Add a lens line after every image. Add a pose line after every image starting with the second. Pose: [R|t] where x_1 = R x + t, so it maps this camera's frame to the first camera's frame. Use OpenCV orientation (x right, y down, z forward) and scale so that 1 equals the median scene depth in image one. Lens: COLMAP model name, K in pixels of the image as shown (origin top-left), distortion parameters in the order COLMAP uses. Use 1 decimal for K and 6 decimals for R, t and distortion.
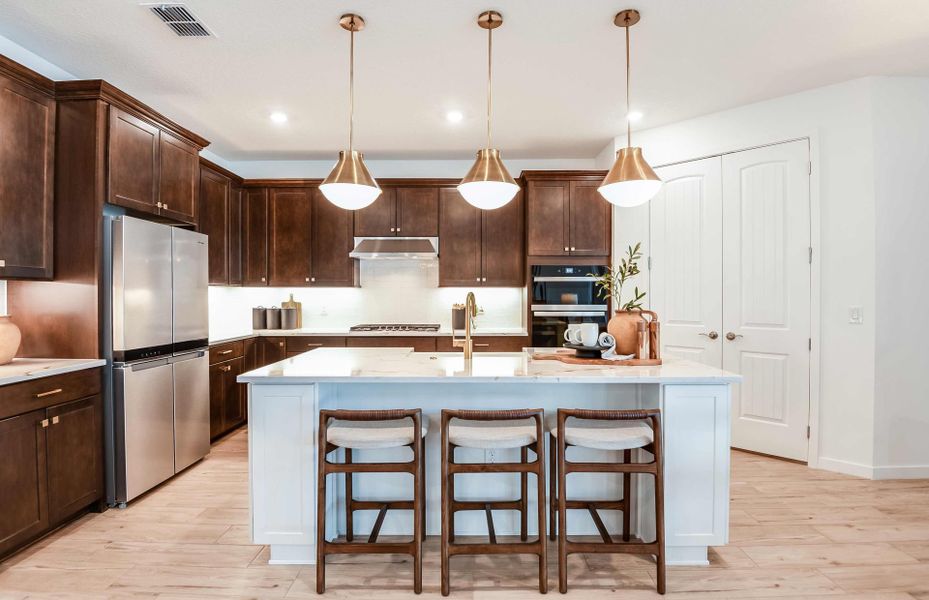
lens RADIAL K [[449.5, 0, 464.5], [0, 449.5, 300.0], [0, 0, 1]] dist [-0.013823, -0.000463]
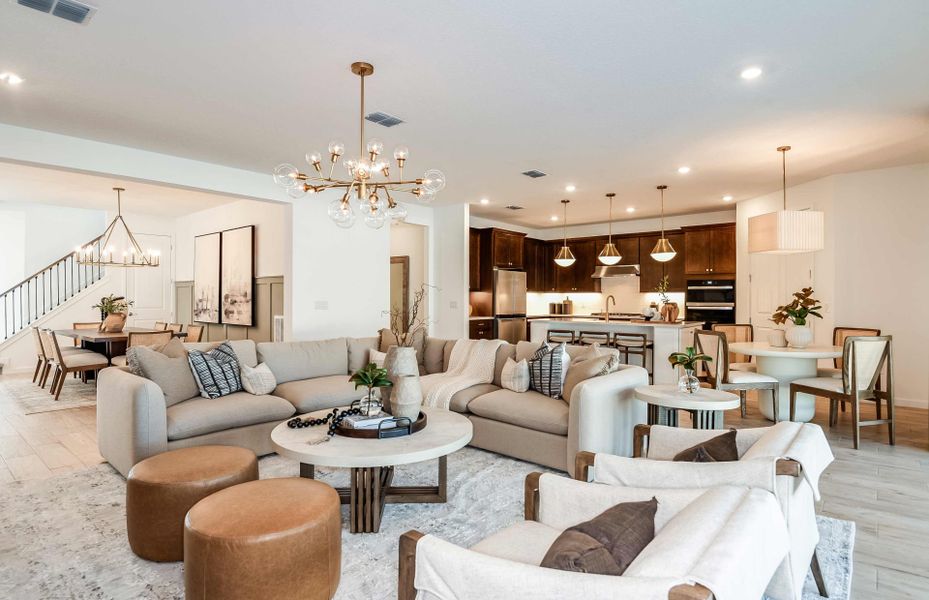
lens RADIAL K [[501.4, 0, 464.5], [0, 501.4, 300.0], [0, 0, 1]] dist [-0.005009, -0.001161]
pose [[0.762688, 0.005285, -0.646745, 0.963185], [-0.010461, 0.999937, -0.004165, 0.023136], [0.646682, 0.009942, 0.762695, -1.337198]]
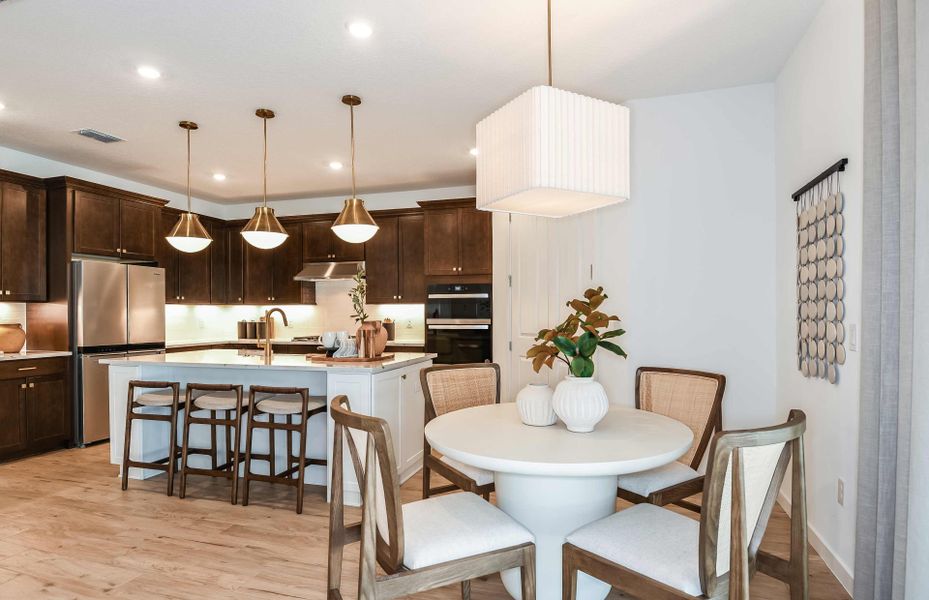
lens RADIAL K [[499.2, 0, 485.9], [0, 499.2, 321.3], [0, 0, 1]] dist [-0.002543, -0.001351]
pose [[0.961431, 0.001845, -0.275042, 0.822572], [0.000132, 0.999974, 0.007169, 0.009433], [0.275048, -0.006929, 0.961406, -0.223233]]
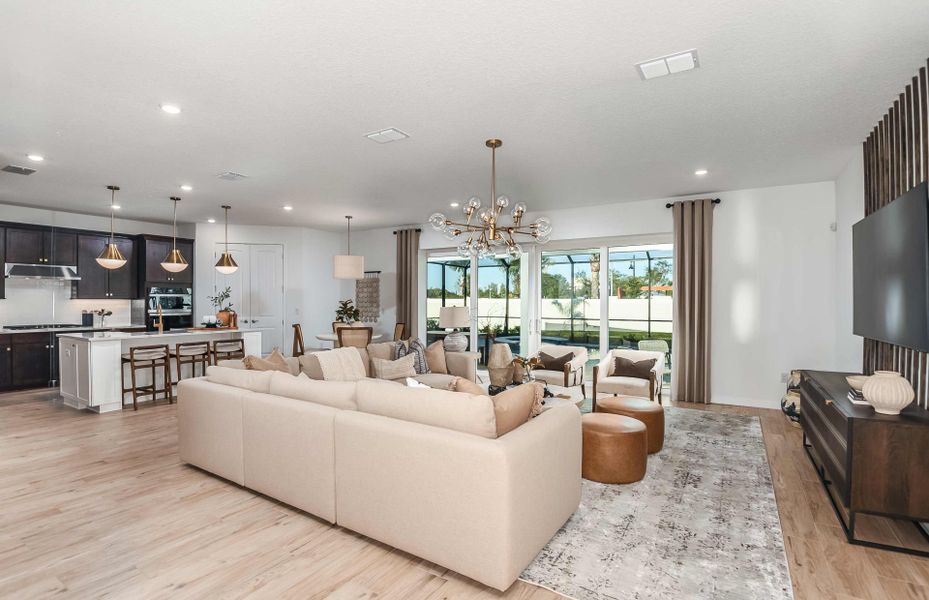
lens RADIAL K [[449.5, 0, 464.5], [0, 449.5, 300.0], [0, 0, 1]] dist [-0.013823, -0.000463]
pose [[0.510355, -0.002192, 0.859961, -0.942507], [0.008070, 0.999965, -0.002240, -0.017390], [-0.859926, 0.008083, 0.510354, -1.264078]]
